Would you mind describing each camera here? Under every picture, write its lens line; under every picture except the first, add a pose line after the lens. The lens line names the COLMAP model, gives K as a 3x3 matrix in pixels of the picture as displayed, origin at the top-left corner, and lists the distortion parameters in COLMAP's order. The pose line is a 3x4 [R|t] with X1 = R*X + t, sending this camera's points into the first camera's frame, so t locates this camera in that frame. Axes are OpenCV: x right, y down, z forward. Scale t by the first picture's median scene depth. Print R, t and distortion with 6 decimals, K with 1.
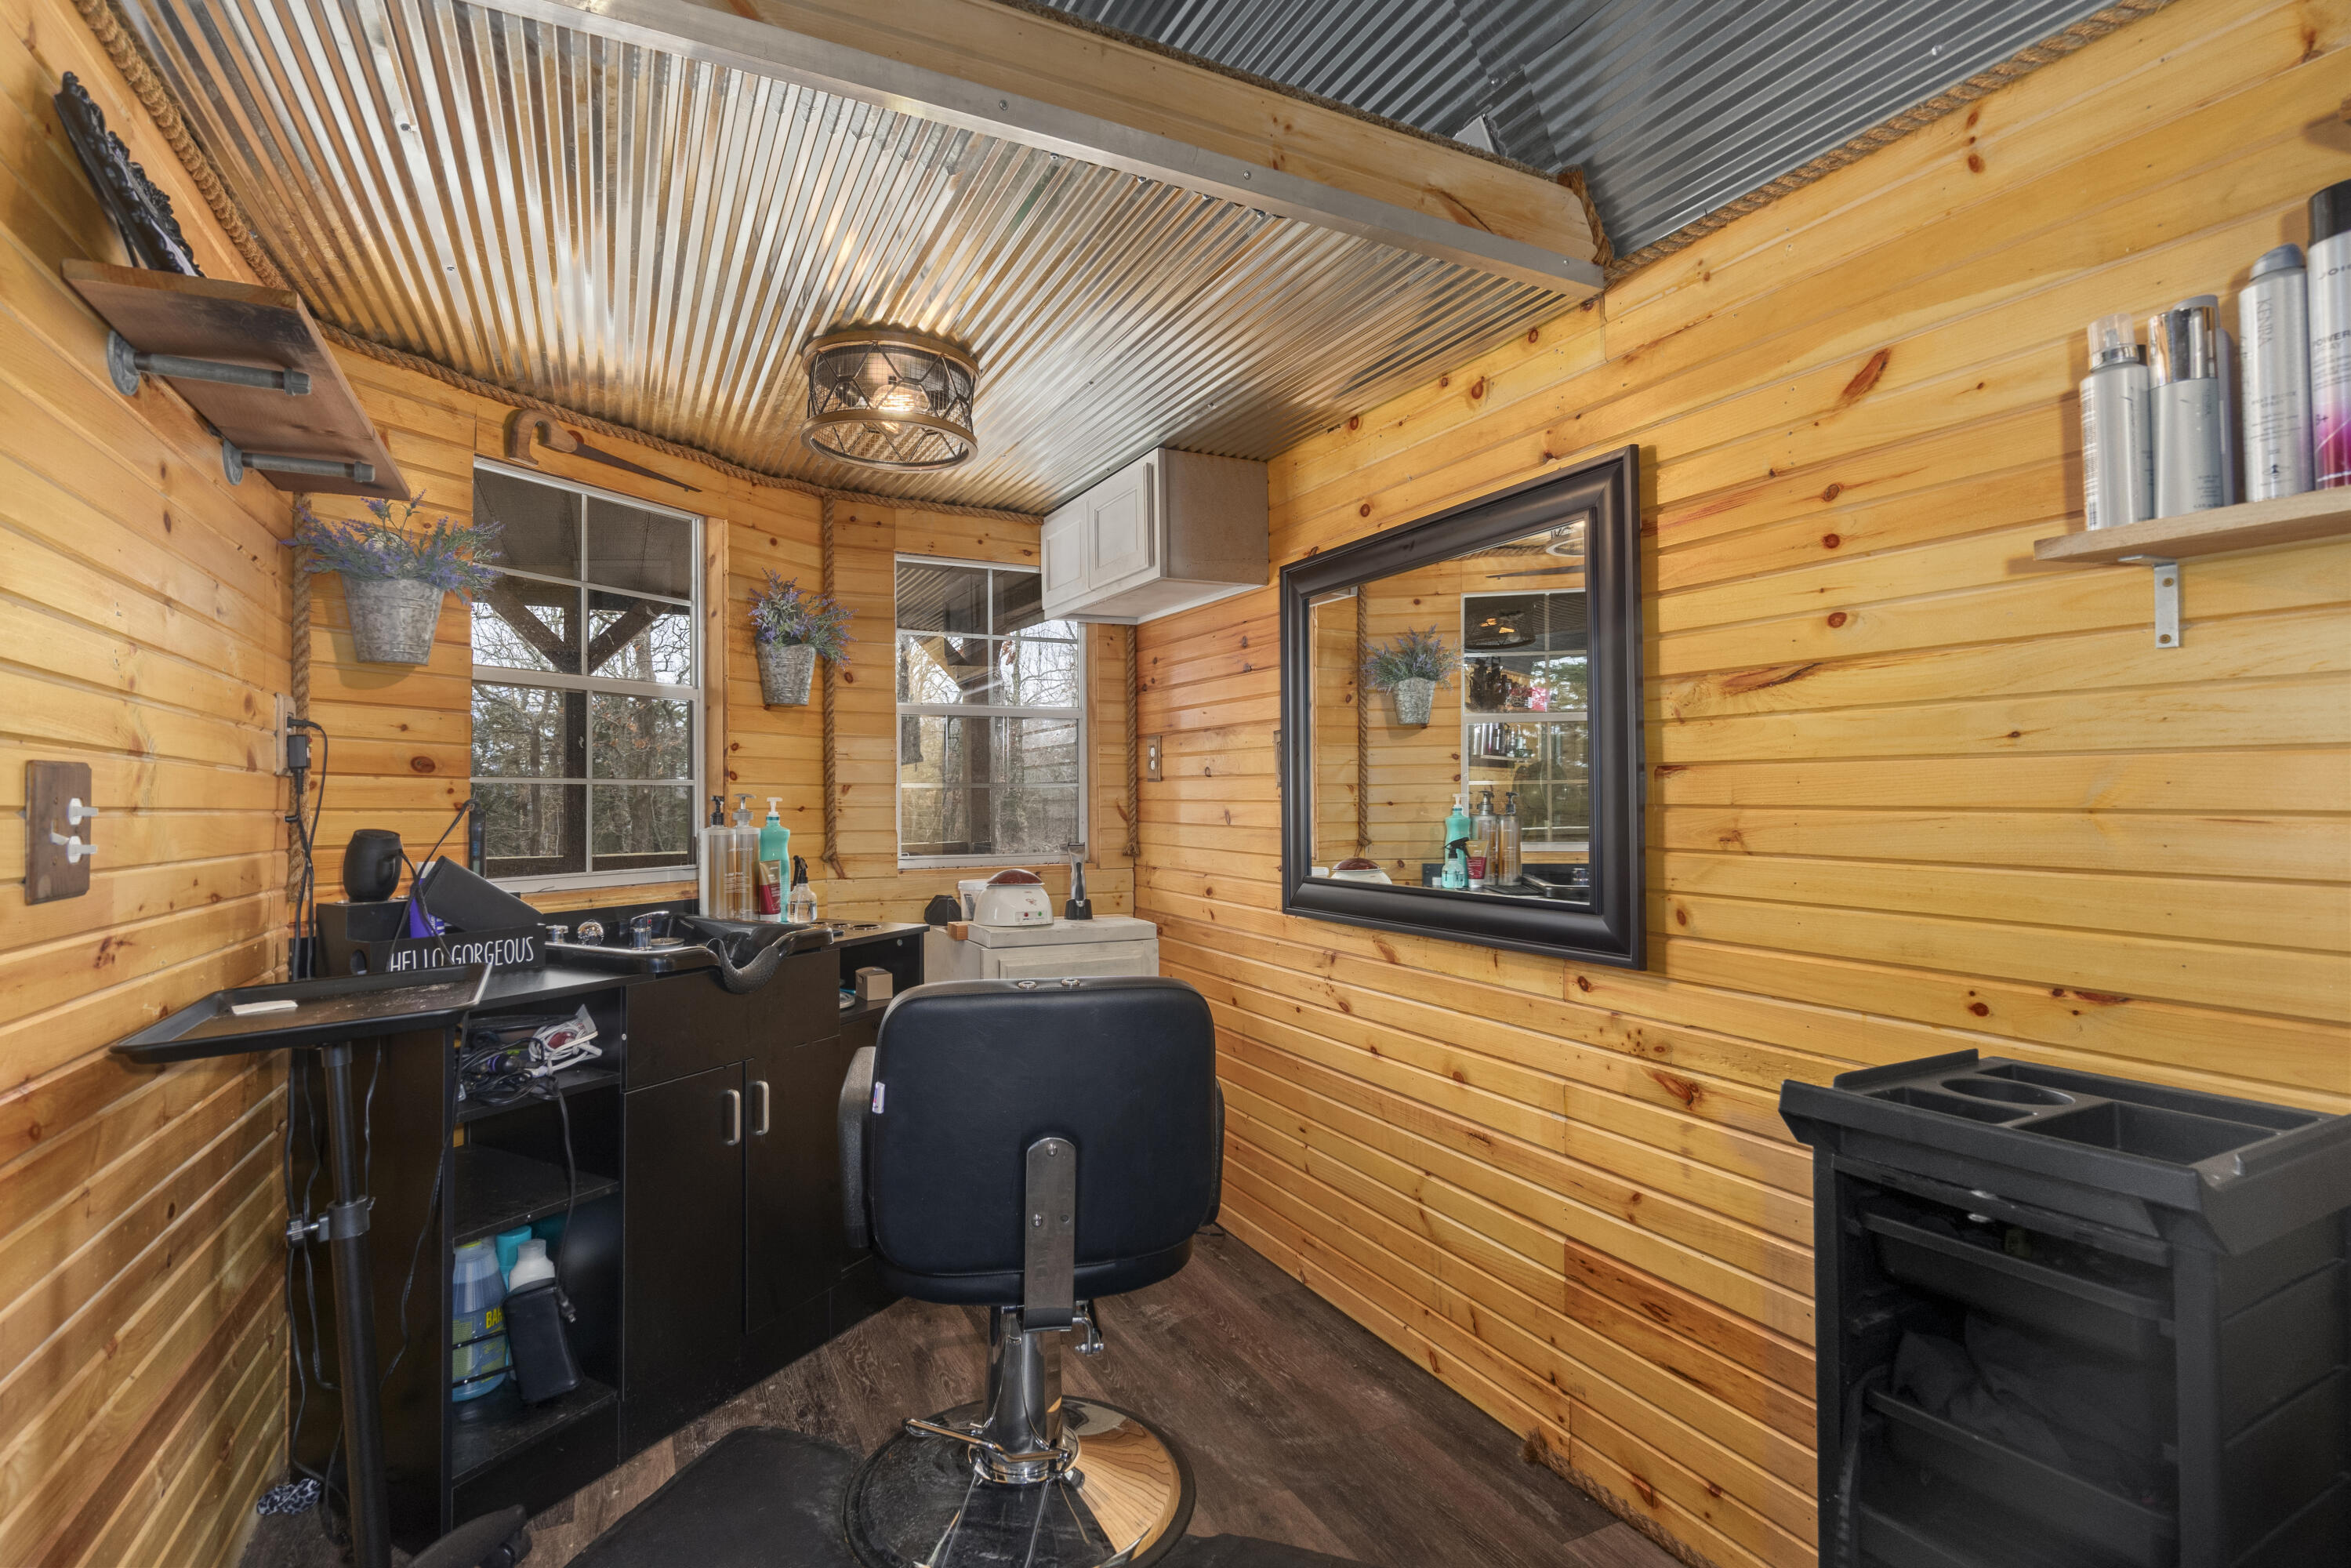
lens RADIAL K [[1112.4, 0, 1150.6], [0, 1112.4, 774.1], [0, 0, 1]] dist [0.003588, 0.000395]
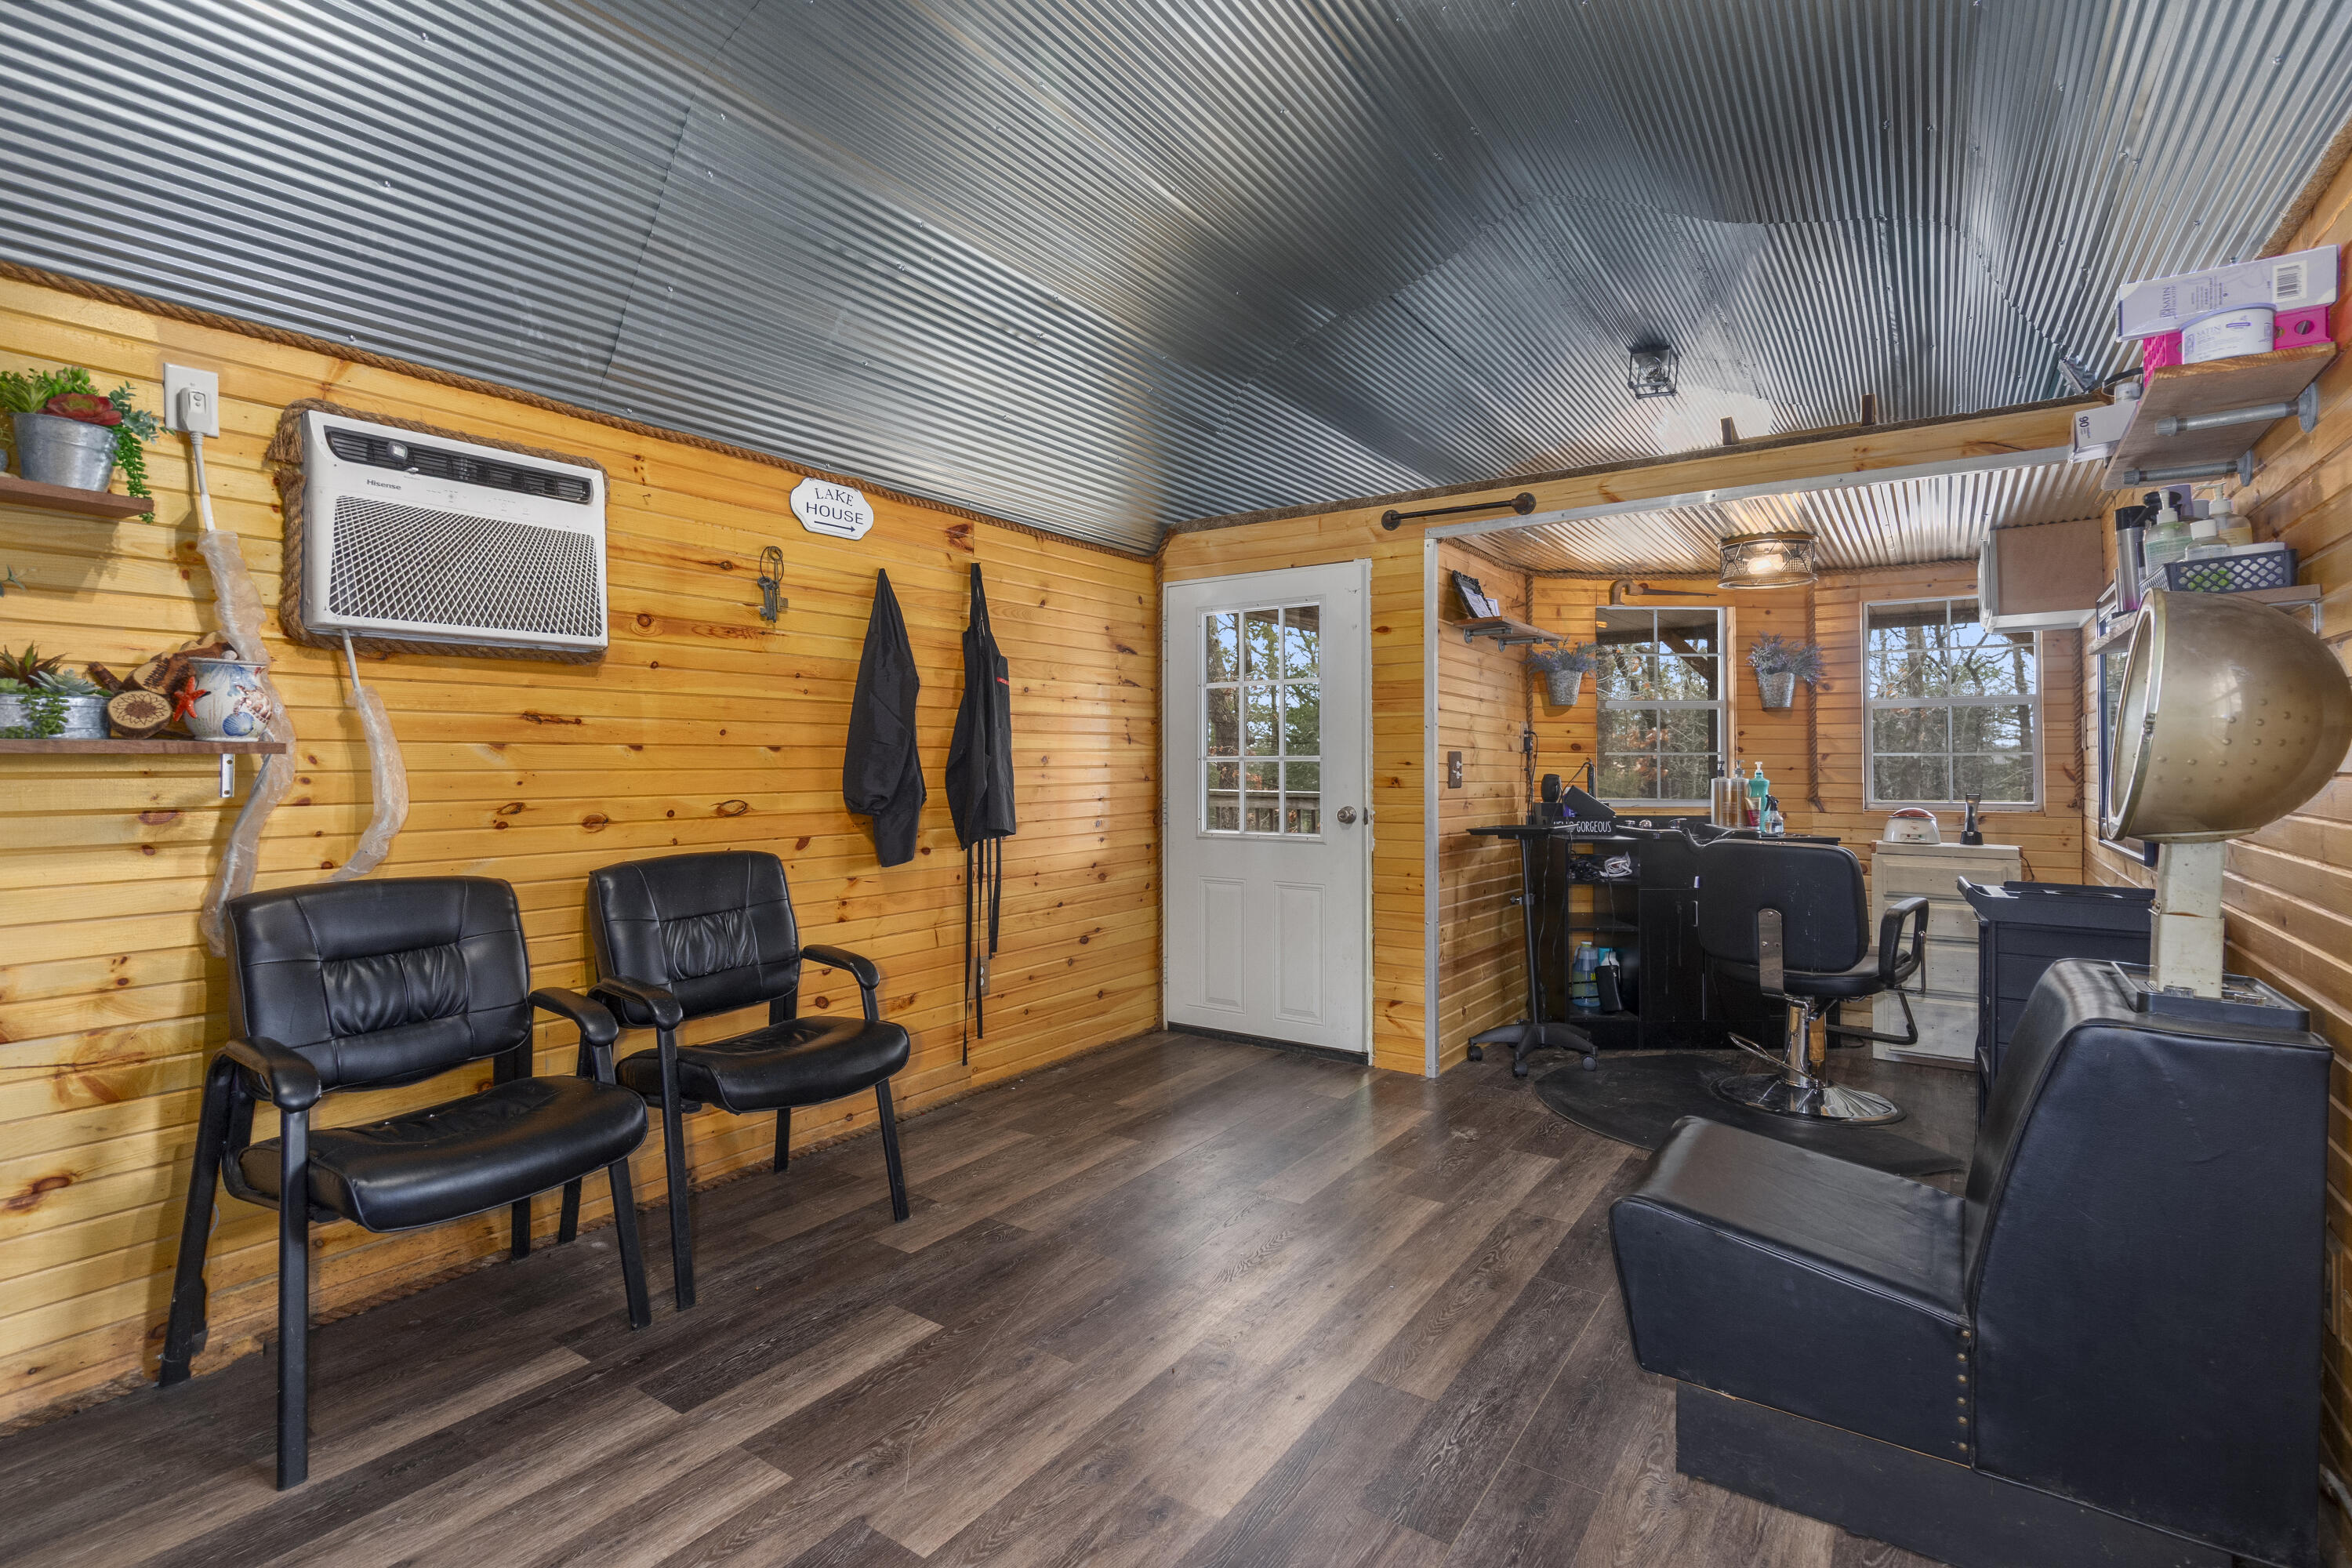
lens RADIAL K [[1112.8, 0, 1165.0], [0, 1112.8, 767.6], [0, 0, 1]] dist [0.003588, 0.000395]
pose [[0.499180, 0.005039, -0.866484, 1.048242], [0.016346, 0.999750, 0.015231, -0.017932], [0.866344, -0.021766, 0.498973, -1.013051]]
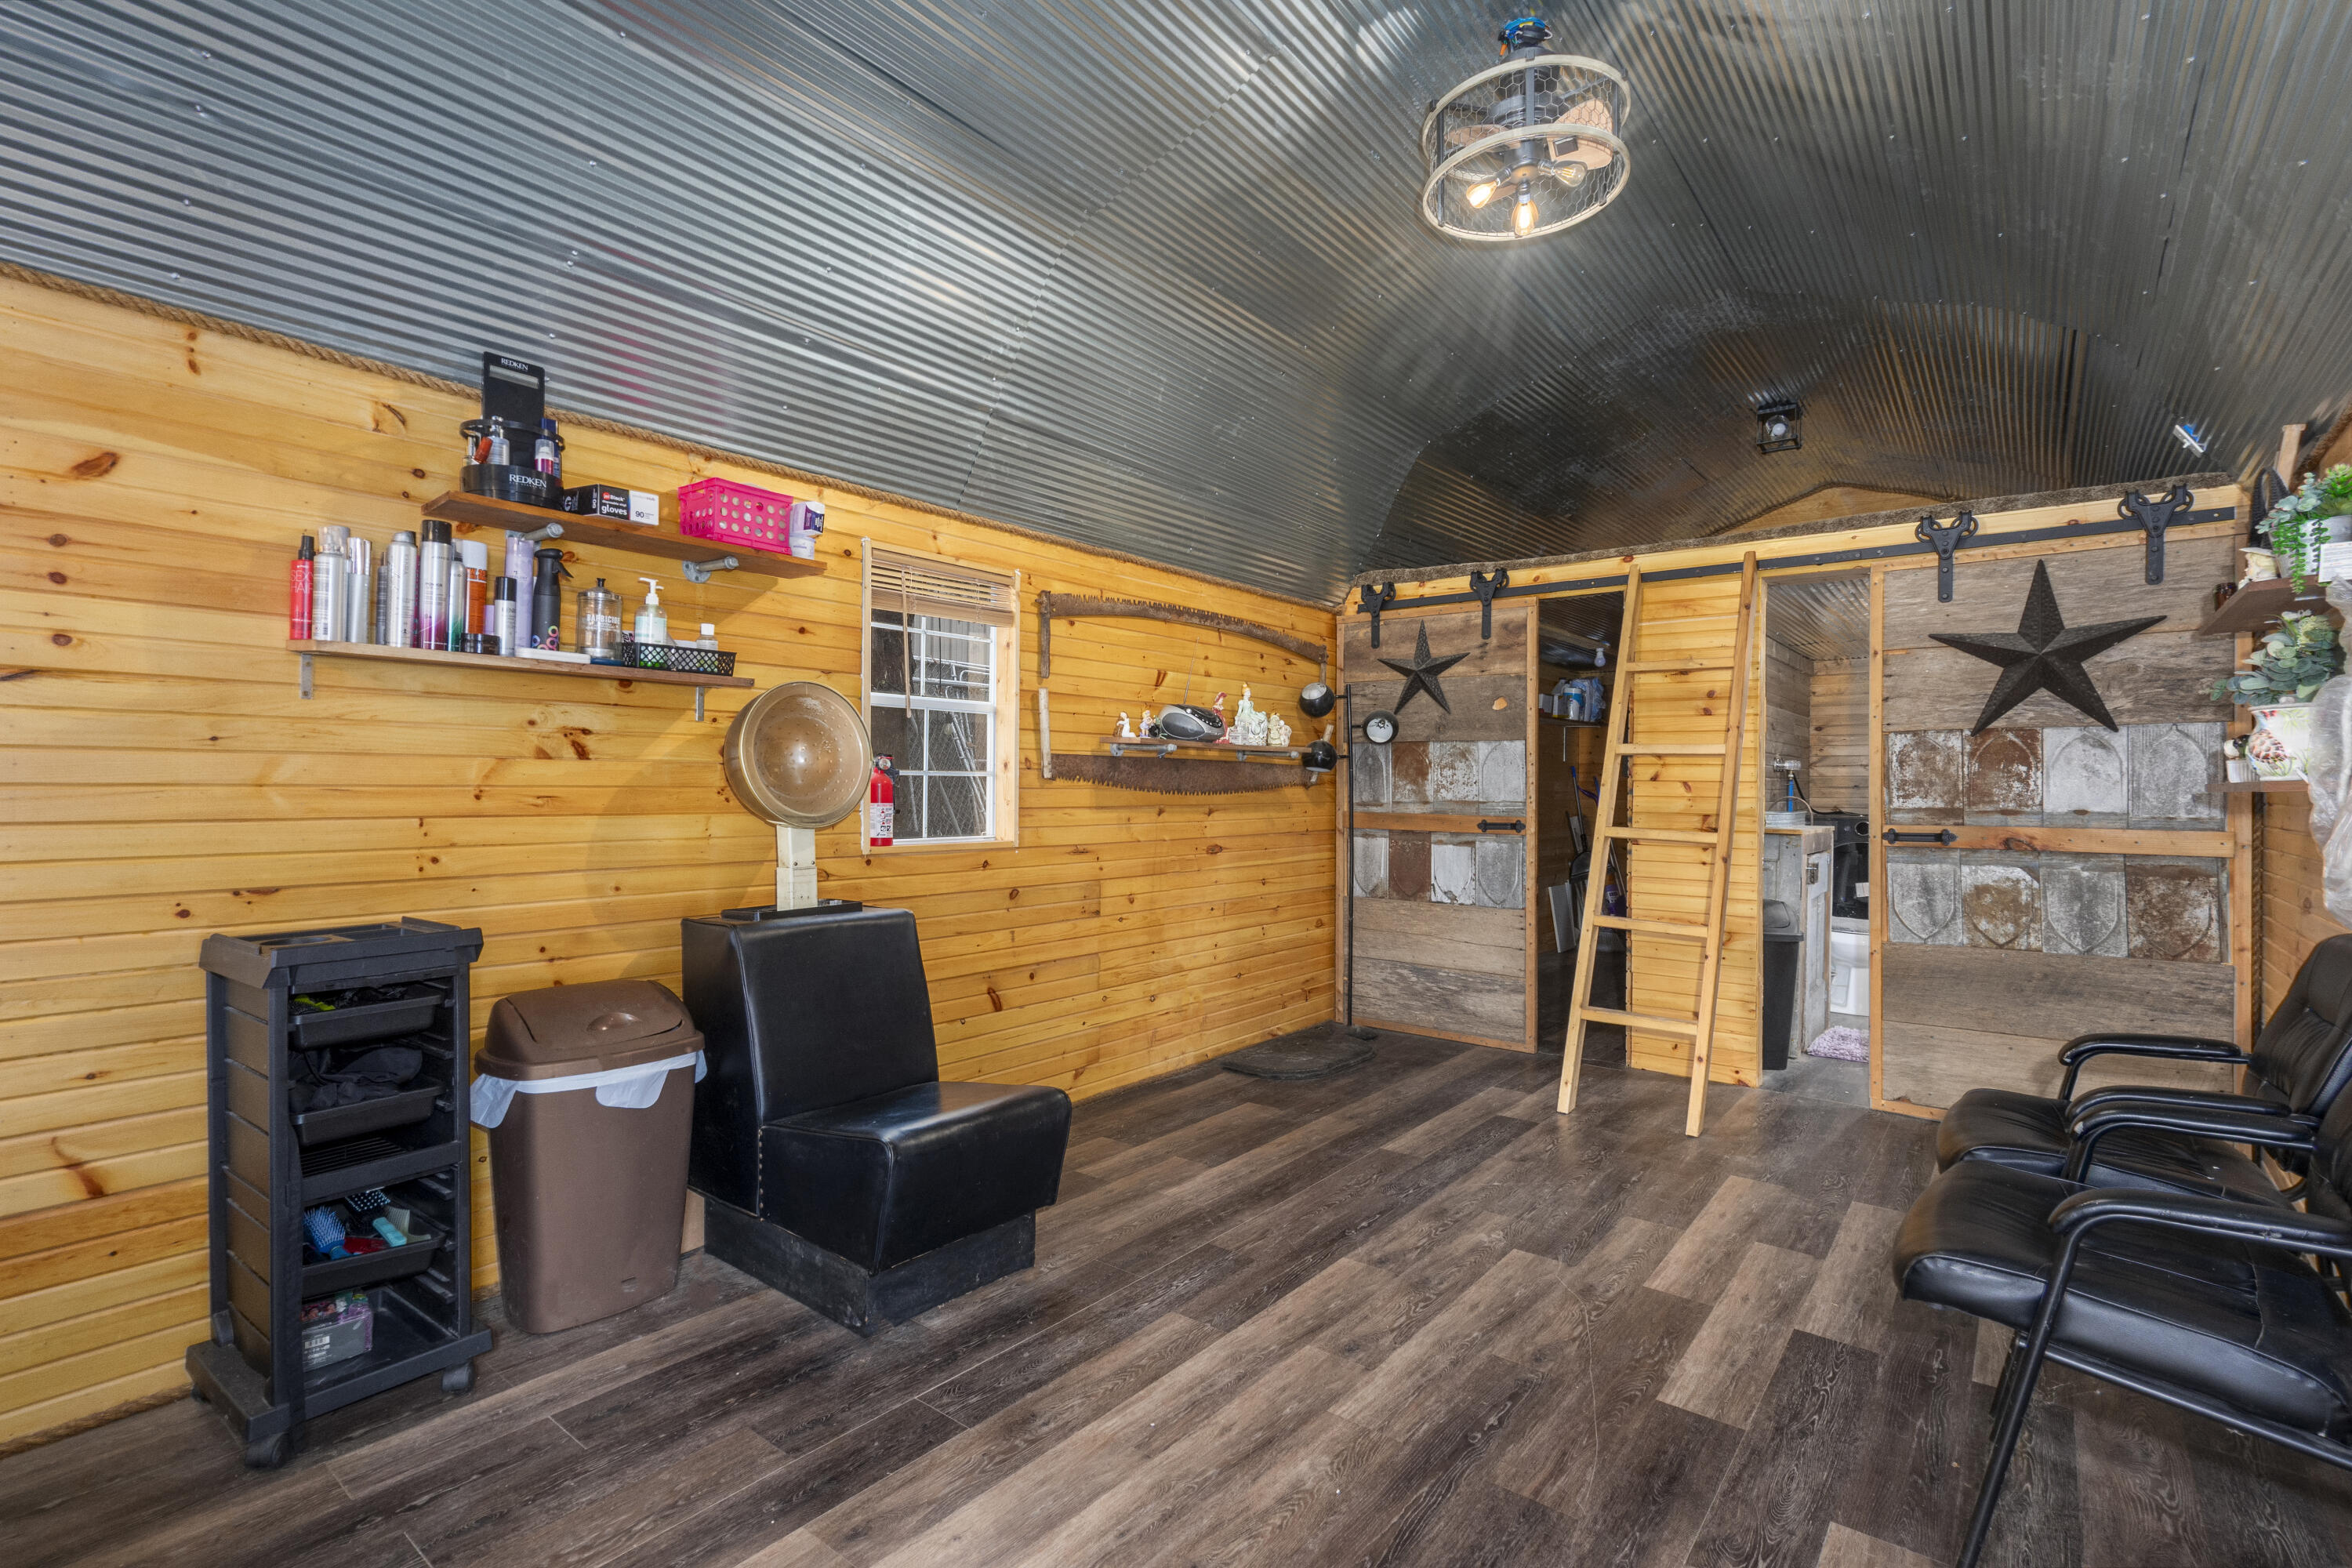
lens RADIAL K [[1112.8, 0, 1177.8], [0, 1112.8, 783.8], [0, 0, 1]] dist [0.003588, 0.000395]
pose [[-0.450293, -0.006087, 0.892860, -0.934928], [-0.025935, 0.999644, -0.006265, 0.002906], [-0.892504, -0.025978, -0.450290, 0.347437]]
